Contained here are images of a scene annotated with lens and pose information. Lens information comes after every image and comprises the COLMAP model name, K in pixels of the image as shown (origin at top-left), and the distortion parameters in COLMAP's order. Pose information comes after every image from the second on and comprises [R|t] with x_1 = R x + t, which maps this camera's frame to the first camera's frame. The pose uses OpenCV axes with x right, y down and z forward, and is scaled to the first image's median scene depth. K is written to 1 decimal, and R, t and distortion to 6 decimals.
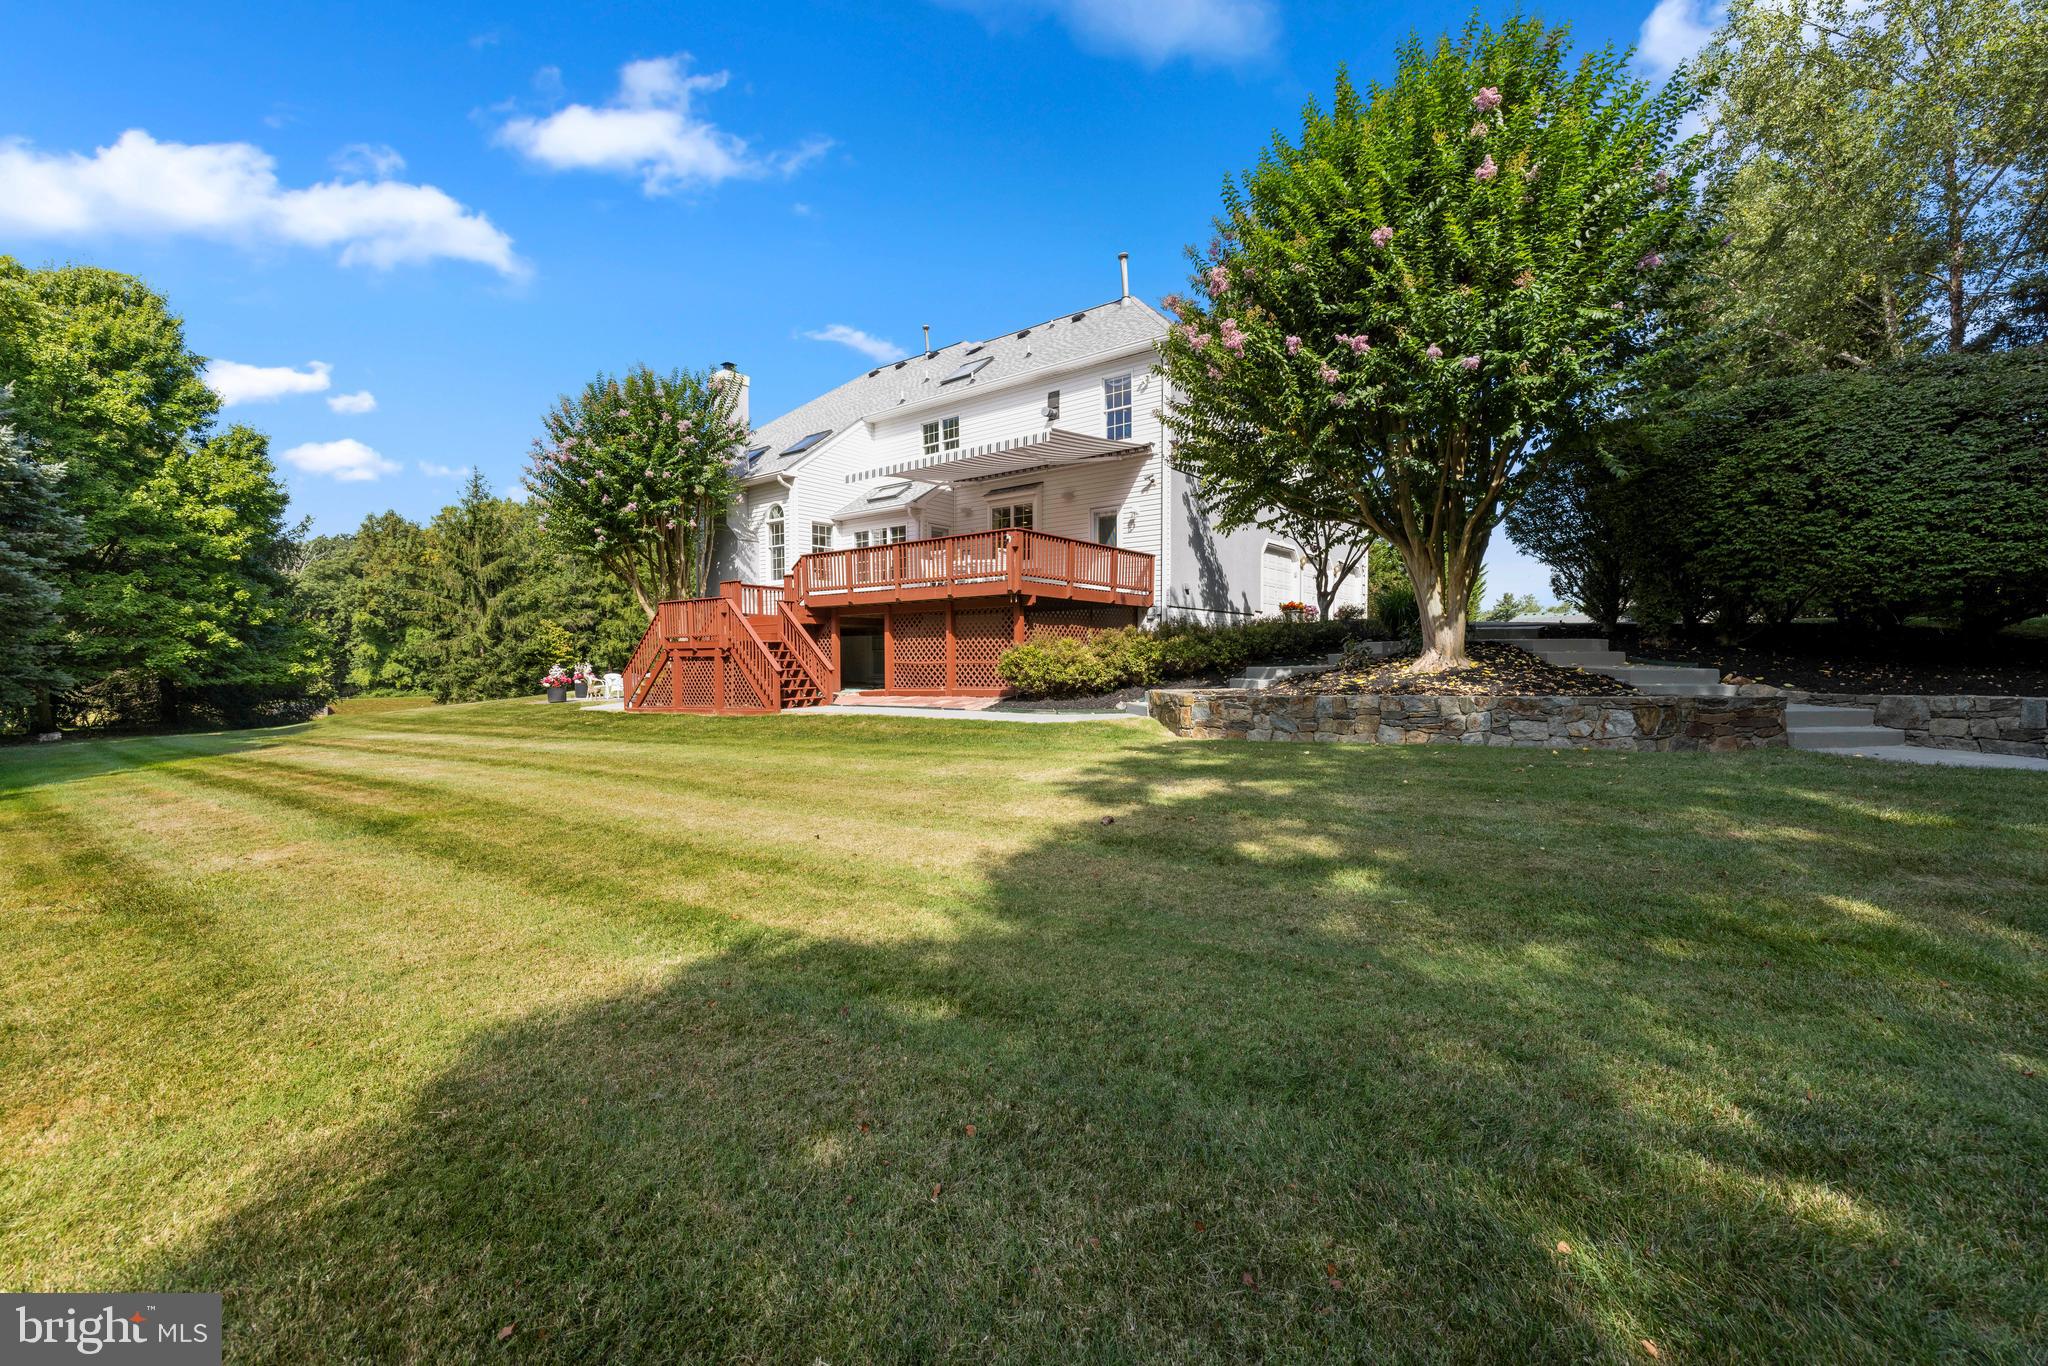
lens RADIAL K [[867.2, 0, 1017.9], [0, 867.2, 681.2], [0, 0, 1]] dist [0.001737, 0.000065]
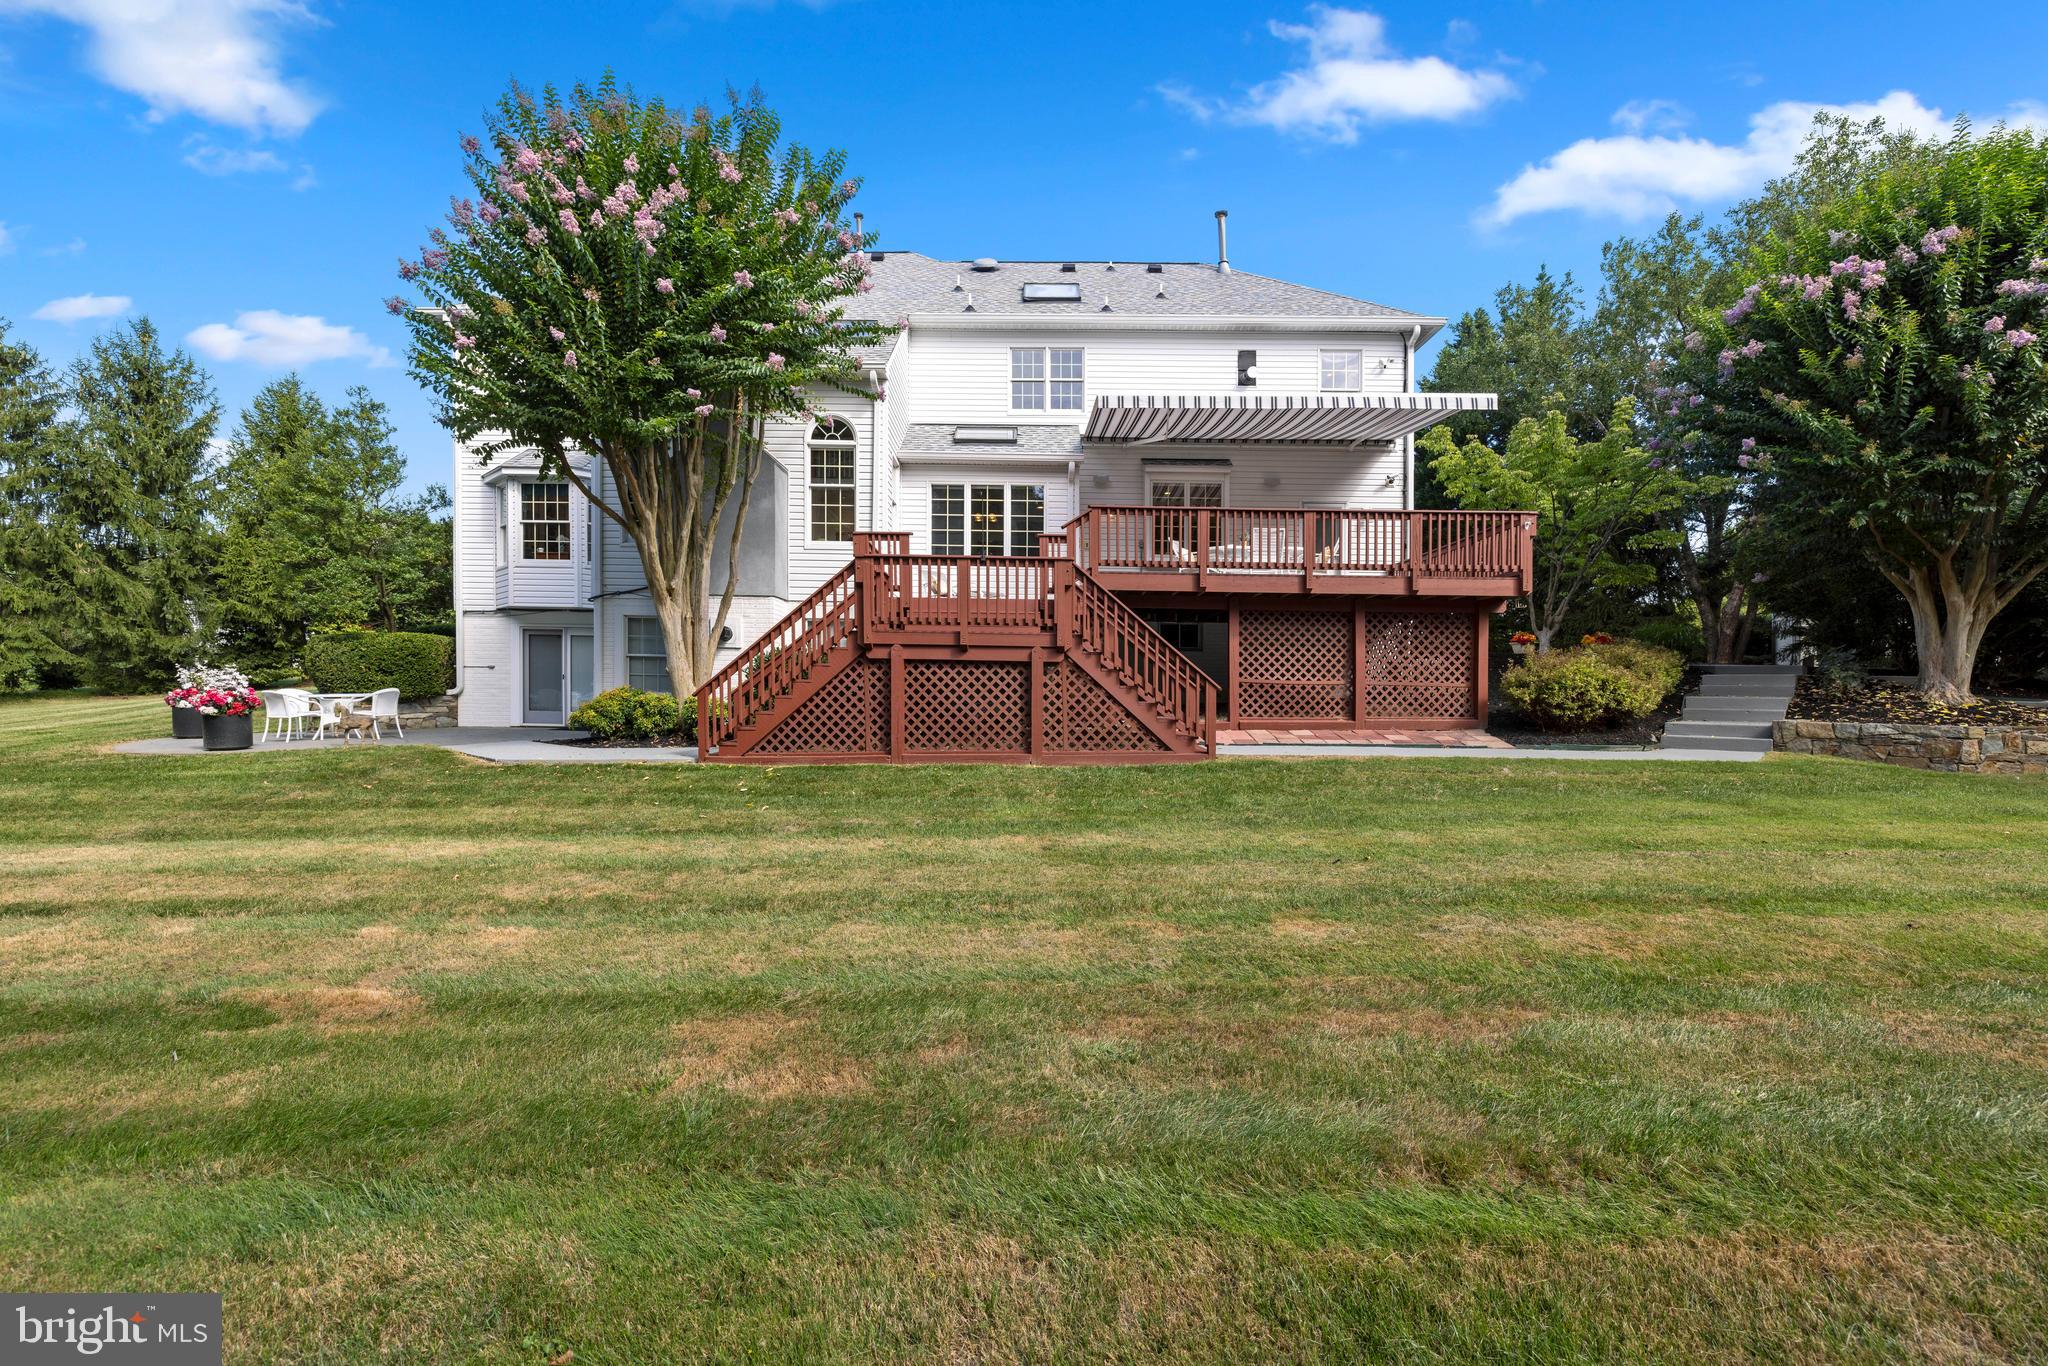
lens RADIAL K [[867.2, 0, 991.8], [0, 867.2, 720.7], [0, 0, 1]] dist [0.001737, 0.000065]
pose [[0.790654, 0.002549, 0.612258, -0.681235], [-0.005552, 0.999980, 0.003006, 0.008957], [-0.612238, -0.005776, 0.790652, 0.541009]]
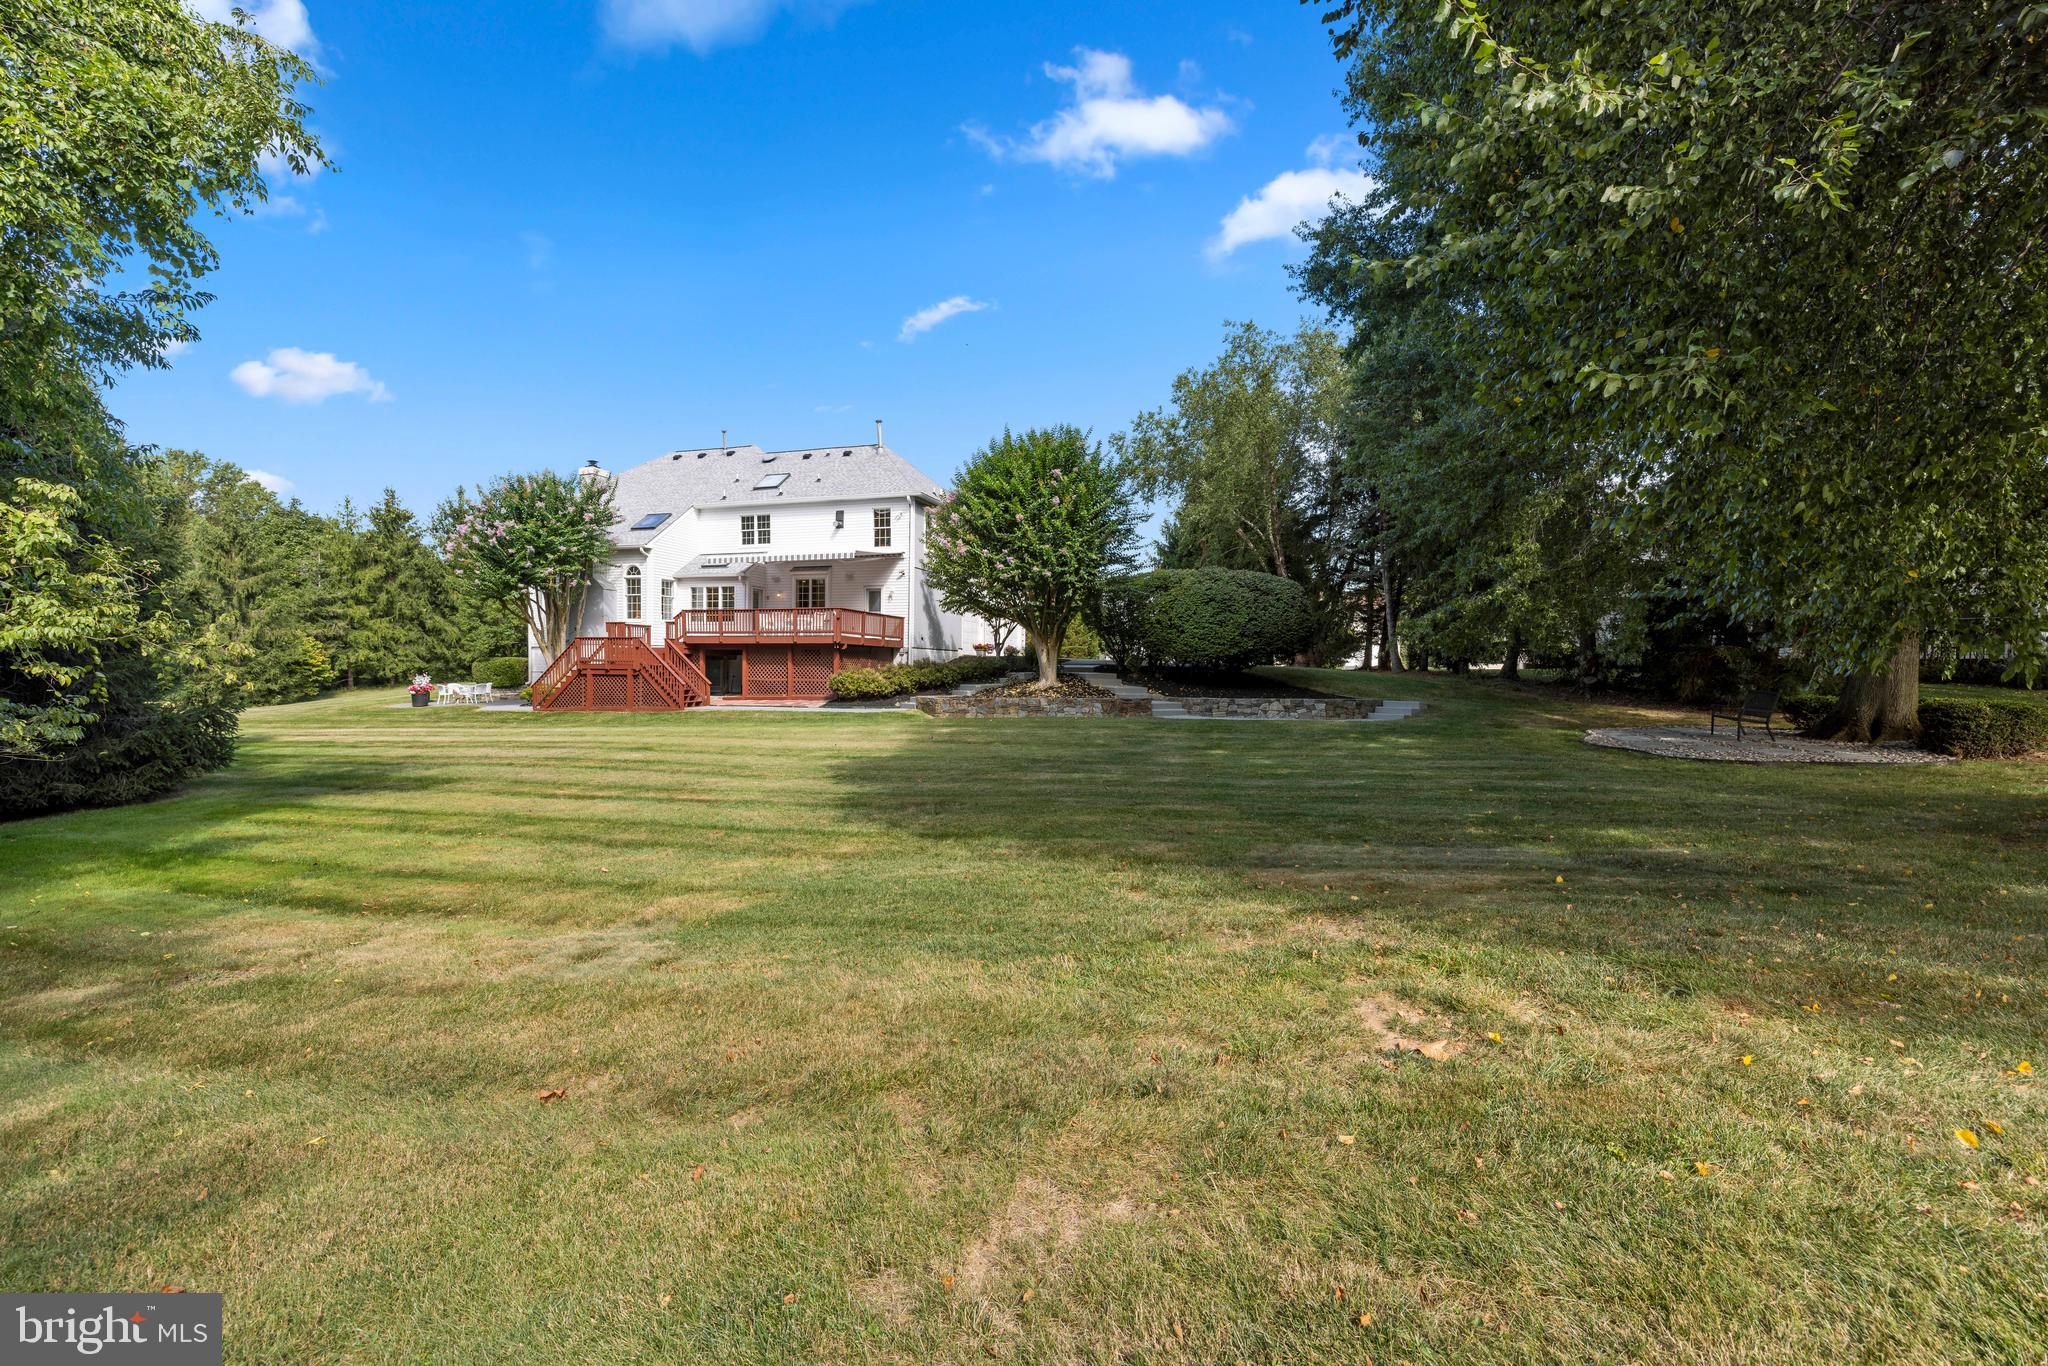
lens RADIAL K [[867.2, 0, 1024.8], [0, 867.2, 684.1], [0, 0, 1]] dist [0.001737, 0.000065]
pose [[0.932806, 0.004928, 0.360345, -0.231787], [-0.002918, 0.999977, -0.006123, -0.004055], [-0.360367, 0.004660, 0.932799, -0.665451]]
